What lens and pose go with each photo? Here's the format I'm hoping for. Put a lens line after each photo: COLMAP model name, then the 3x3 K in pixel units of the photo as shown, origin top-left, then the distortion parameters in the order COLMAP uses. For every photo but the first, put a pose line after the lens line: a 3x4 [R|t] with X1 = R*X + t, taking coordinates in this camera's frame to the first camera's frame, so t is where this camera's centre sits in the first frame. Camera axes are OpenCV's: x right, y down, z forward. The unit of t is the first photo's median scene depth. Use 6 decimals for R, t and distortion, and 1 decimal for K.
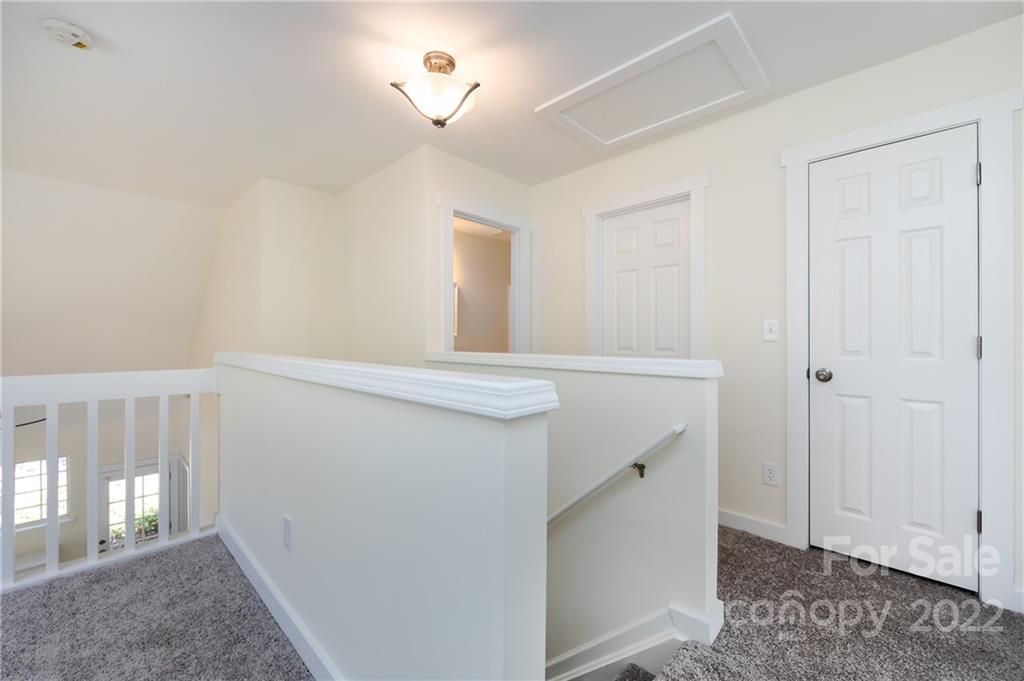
lens RADIAL K [[405.1, 0, 518.3], [0, 405.1, 343.2], [0, 0, 1]] dist [-0.003567, -0.000248]
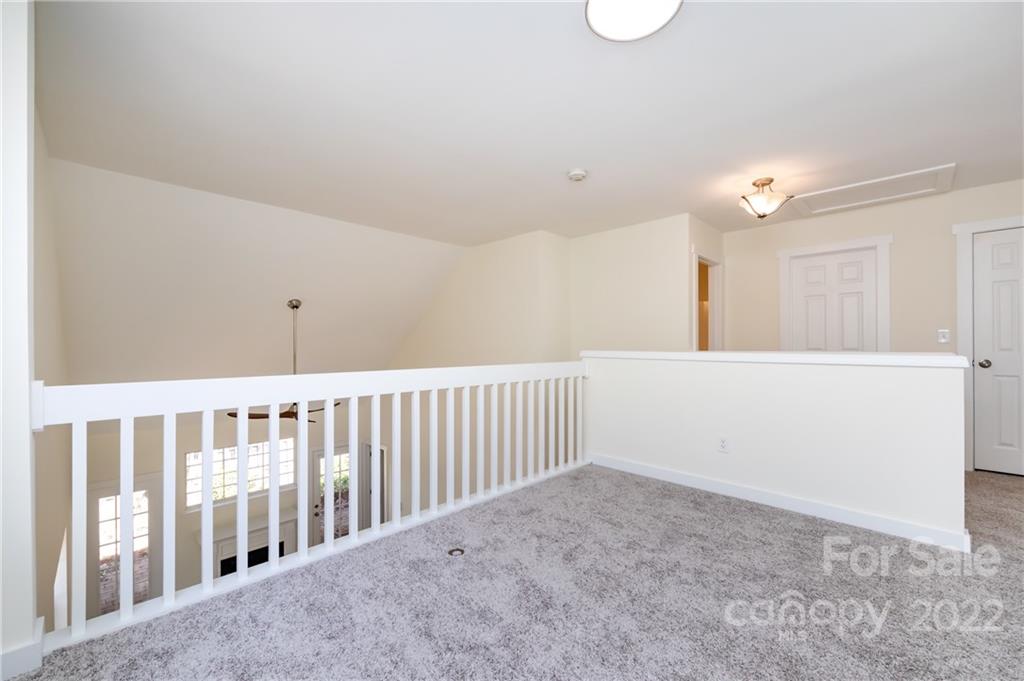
lens RADIAL K [[405.1, 0, 511.1], [0, 405.1, 347.9], [0, 0, 1]] dist [-0.003567, -0.000248]
pose [[0.999599, -0.001678, -0.028259, -1.058820], [0.001585, 0.999993, -0.003308, 0.016448], [0.028265, 0.003262, 0.999595, -0.650879]]
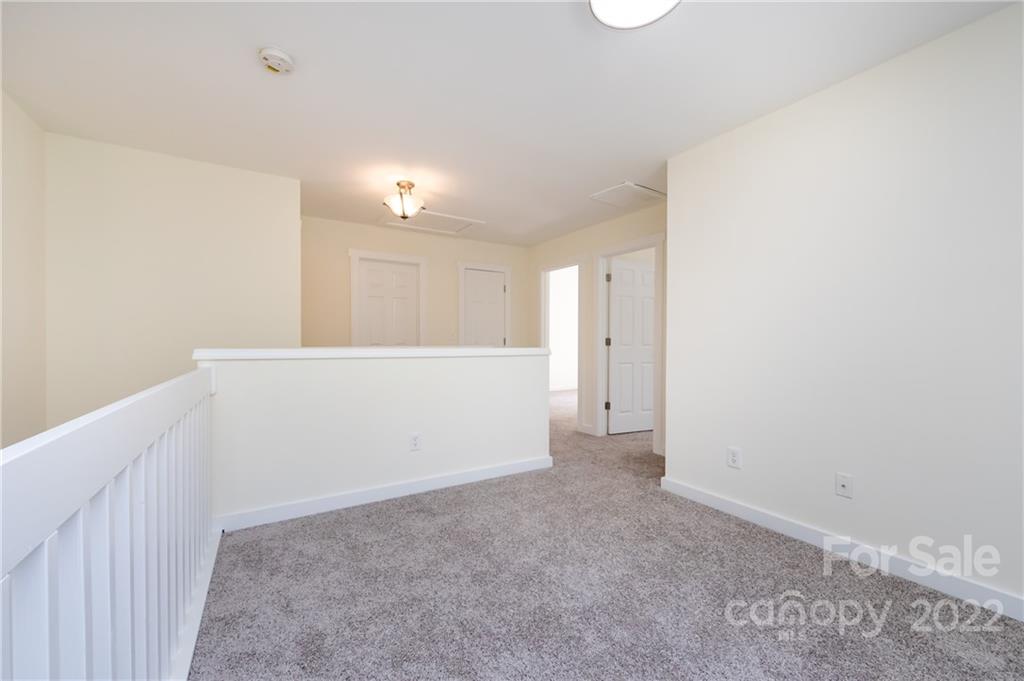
lens RADIAL K [[405.1, 0, 513.0], [0, 405.1, 339.9], [0, 0, 1]] dist [-0.003567, -0.000248]
pose [[0.266571, 0.002579, 0.963812, -1.570160], [0.009190, 0.999944, -0.005218, 0.011817], [-0.963771, 0.010249, 0.266533, 0.052594]]
